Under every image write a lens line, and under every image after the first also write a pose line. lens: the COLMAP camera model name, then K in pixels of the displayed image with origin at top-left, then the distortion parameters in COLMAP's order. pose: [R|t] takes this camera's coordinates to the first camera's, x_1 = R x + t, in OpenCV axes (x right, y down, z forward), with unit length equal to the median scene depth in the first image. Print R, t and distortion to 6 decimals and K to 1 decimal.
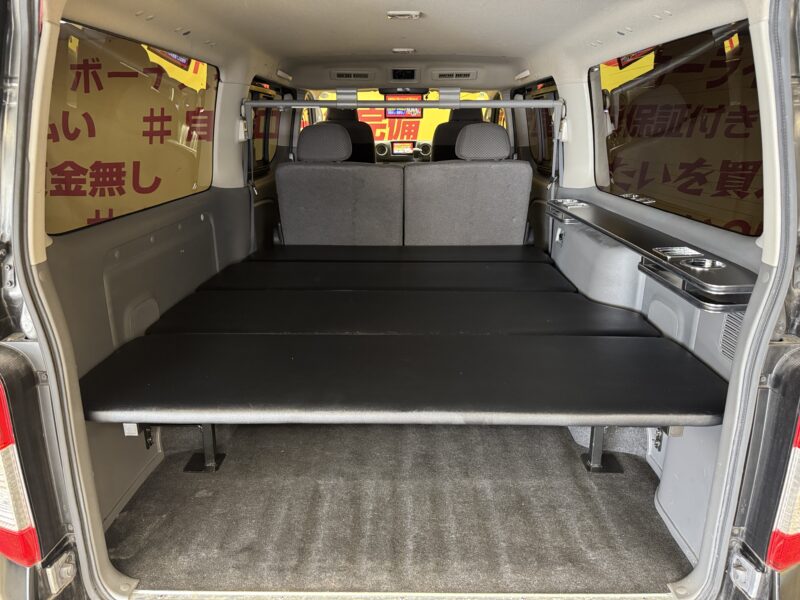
lens RADIAL K [[575.1, 0, 403.9], [0, 575.1, 312.3], [0, 0, 1]] dist [0.027736, -0.039940]
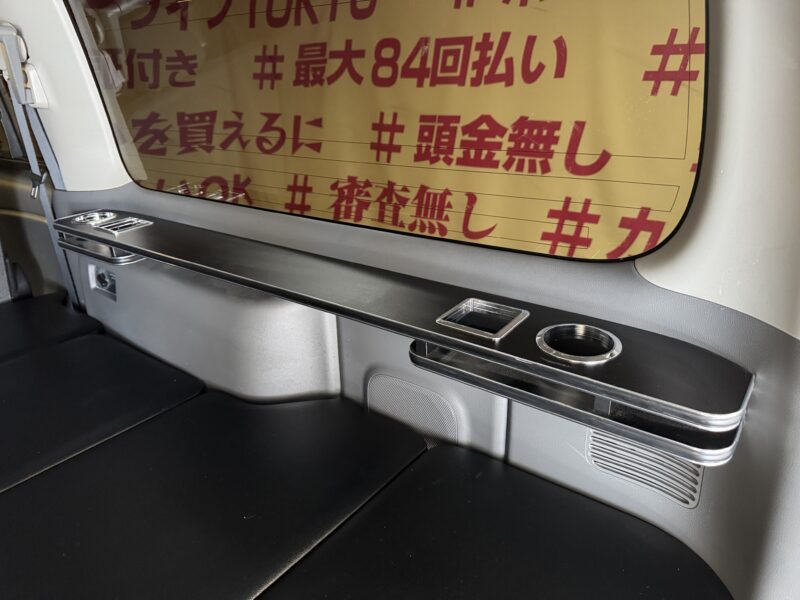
lens RADIAL K [[575.1, 0, 403.9], [0, 575.1, 312.3], [0, 0, 1]] dist [0.027736, -0.039940]
pose [[0.607217, -0.326809, 0.724212, 0.053199], [0.270804, 0.942041, 0.198051, -0.197598], [-0.746962, 0.075859, 0.660525, 0.616177]]
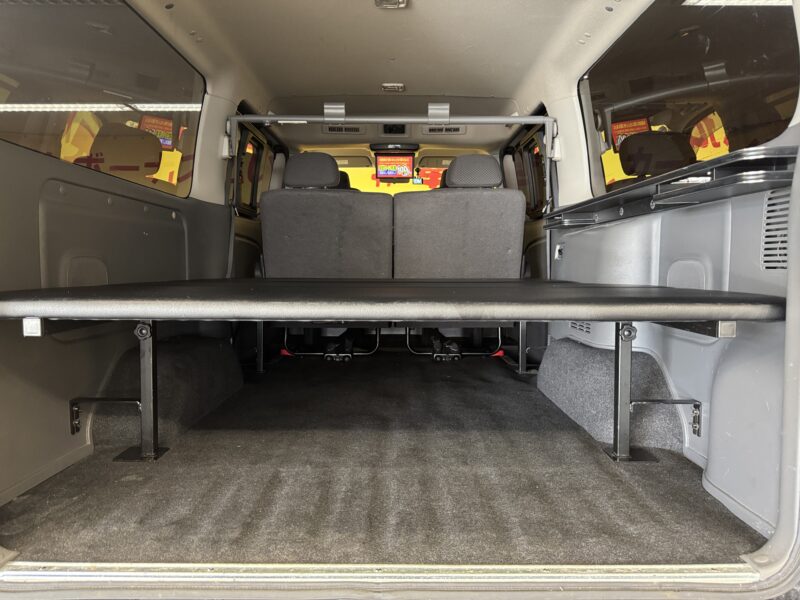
lens RADIAL K [[575.1, 0, 403.9], [0, 575.1, 312.3], [0, 0, 1]] dist [0.027736, -0.039940]
pose [[0.999966, 0.001388, 0.008127, 0.016723], [0.000539, 0.972618, -0.232410, 0.265033], [-0.008227, 0.232407, 0.972584, 0.169069]]
